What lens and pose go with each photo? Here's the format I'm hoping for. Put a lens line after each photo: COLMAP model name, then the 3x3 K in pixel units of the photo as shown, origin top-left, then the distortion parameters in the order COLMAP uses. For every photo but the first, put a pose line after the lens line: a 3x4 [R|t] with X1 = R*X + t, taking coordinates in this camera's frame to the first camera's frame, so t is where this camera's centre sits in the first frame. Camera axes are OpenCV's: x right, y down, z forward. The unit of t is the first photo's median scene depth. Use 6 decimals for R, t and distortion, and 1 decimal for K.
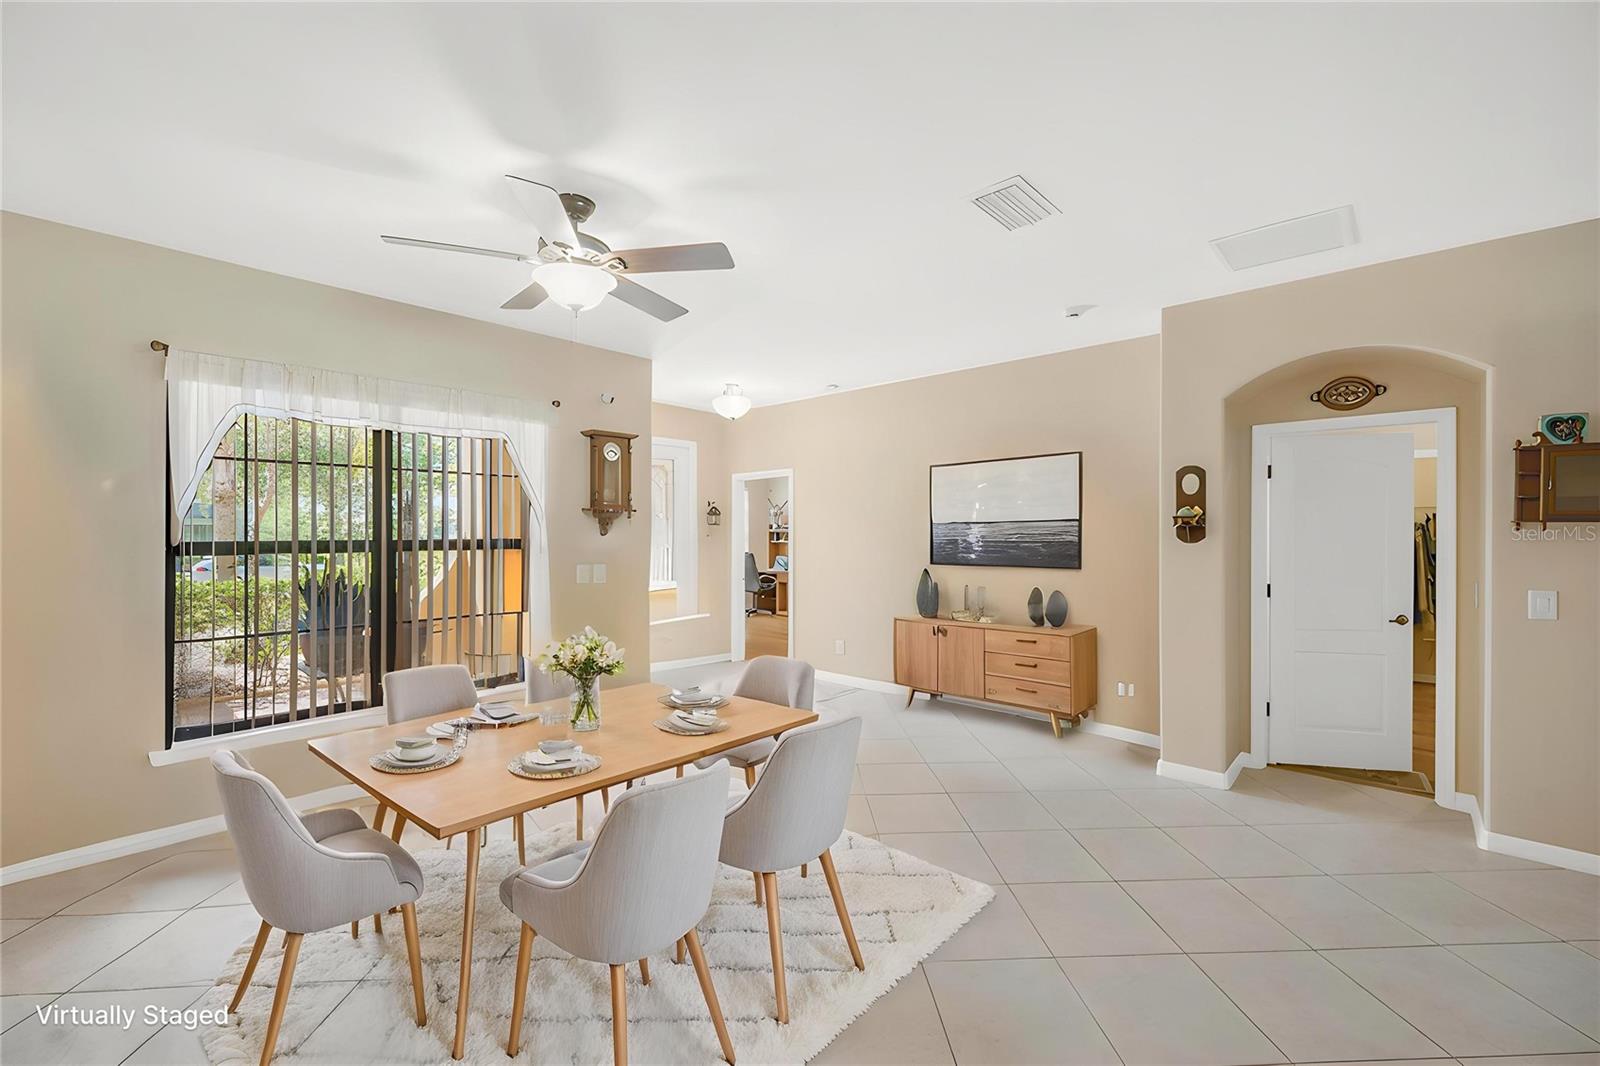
lens RADIAL K [[637.4, 0, 787.8], [0, 637.4, 534.2], [0, 0, 1]] dist [-0.002988, 0.000382]
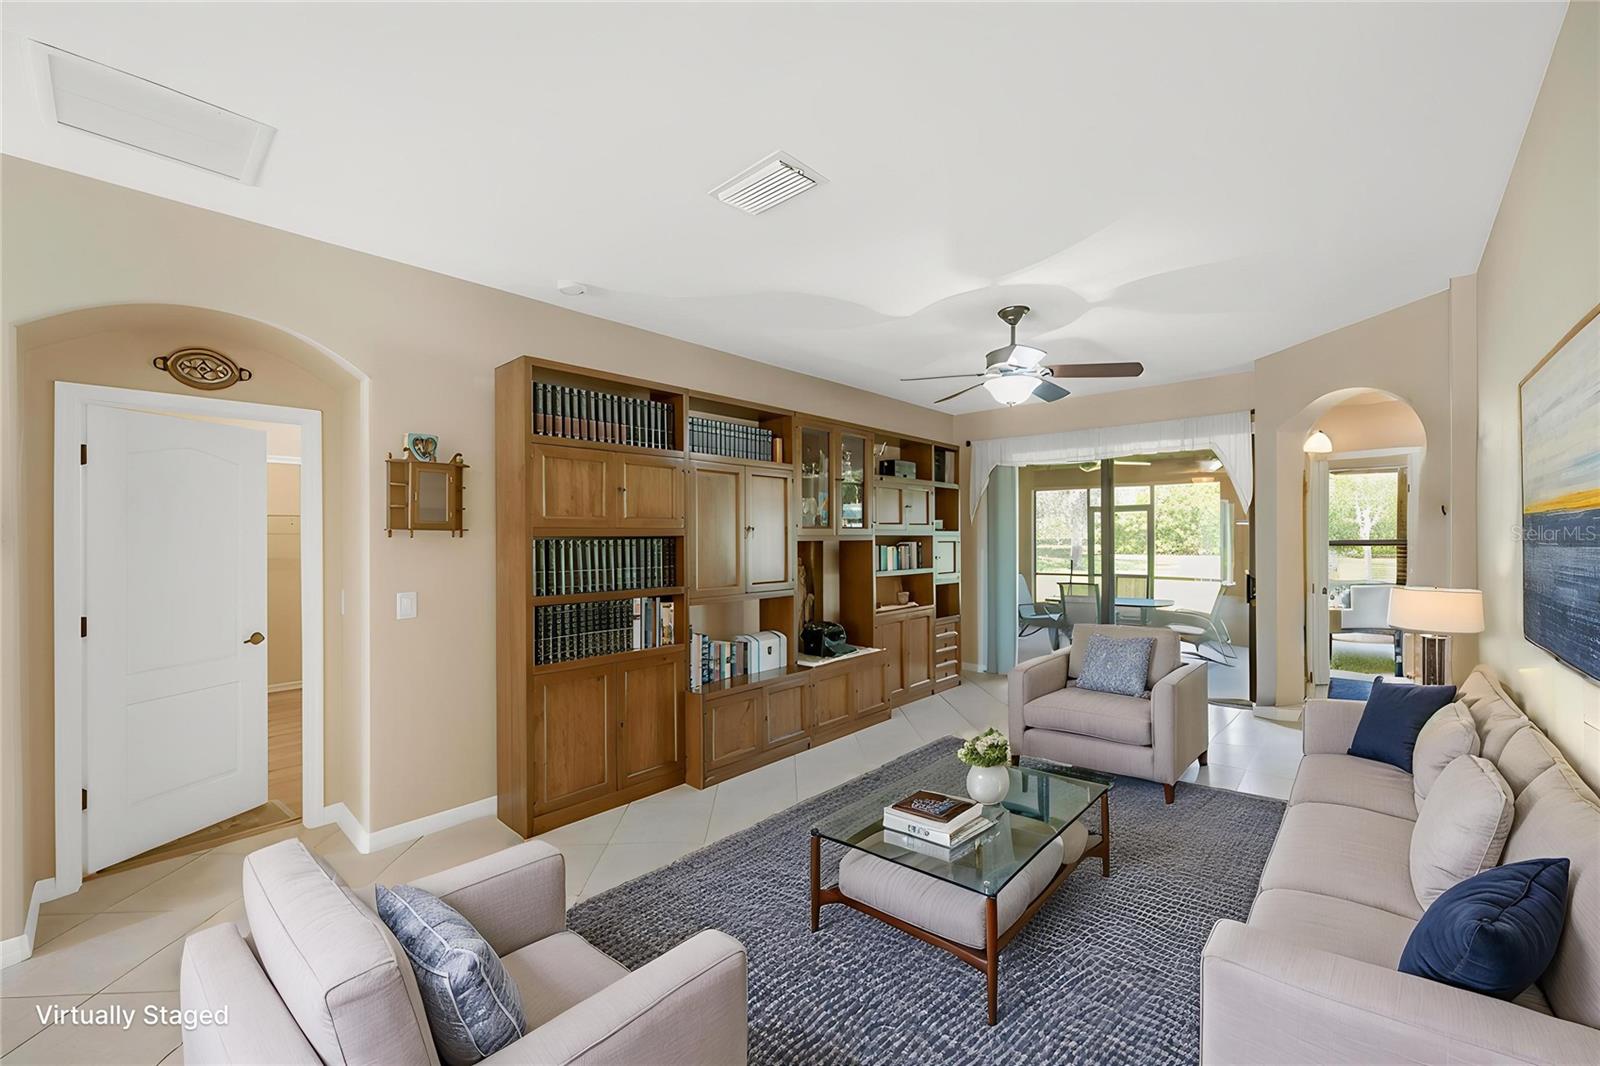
lens RADIAL K [[637.4, 0, 801.0], [0, 637.4, 534.5], [0, 0, 1]] dist [-0.002988, 0.000382]
pose [[-0.032245, 0.002793, 0.999476, 0.045650], [0.009774, 0.999949, -0.002479, -0.001320], [-0.999432, 0.009689, -0.032271, 0.262010]]
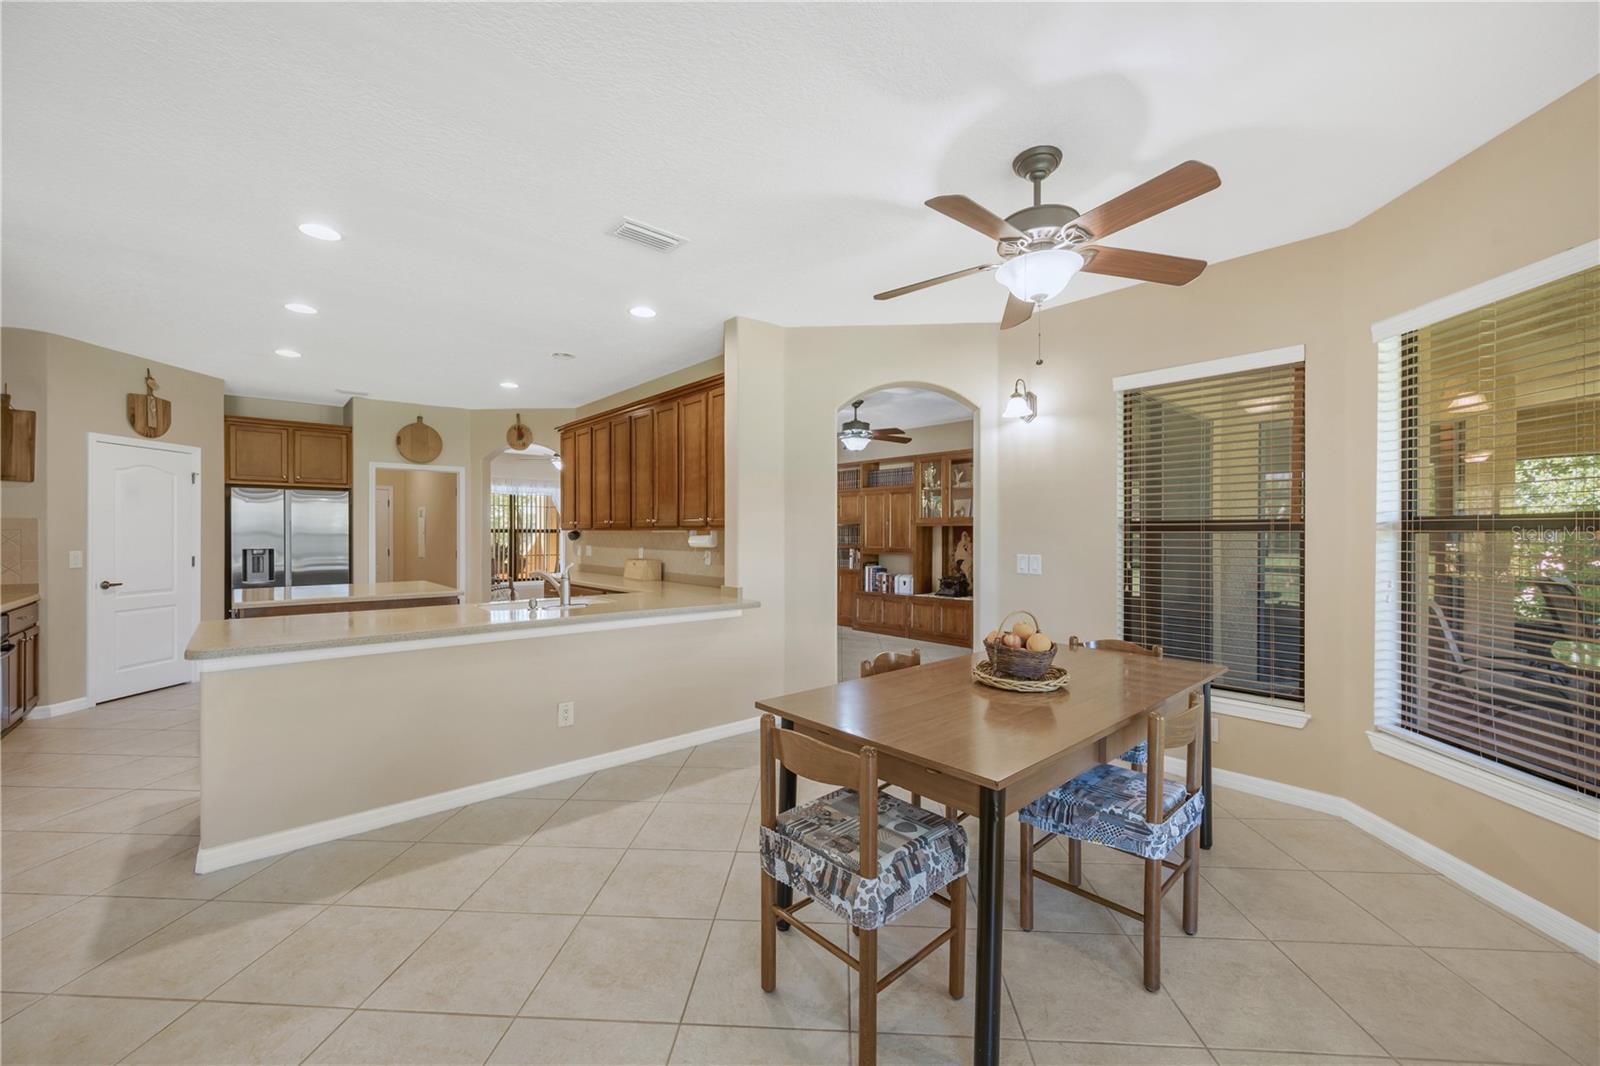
lens RADIAL K [[632.2, 0, 806.7], [0, 632.2, 535.2], [0, 0, 1]] dist [-0.003694, 0.000901]
pose [[0.996343, -0.000360, -0.085440, 1.077634], [0.000299, 1.000000, -0.000726, 0.041454], [0.085440, 0.000698, 0.996343, -1.986307]]
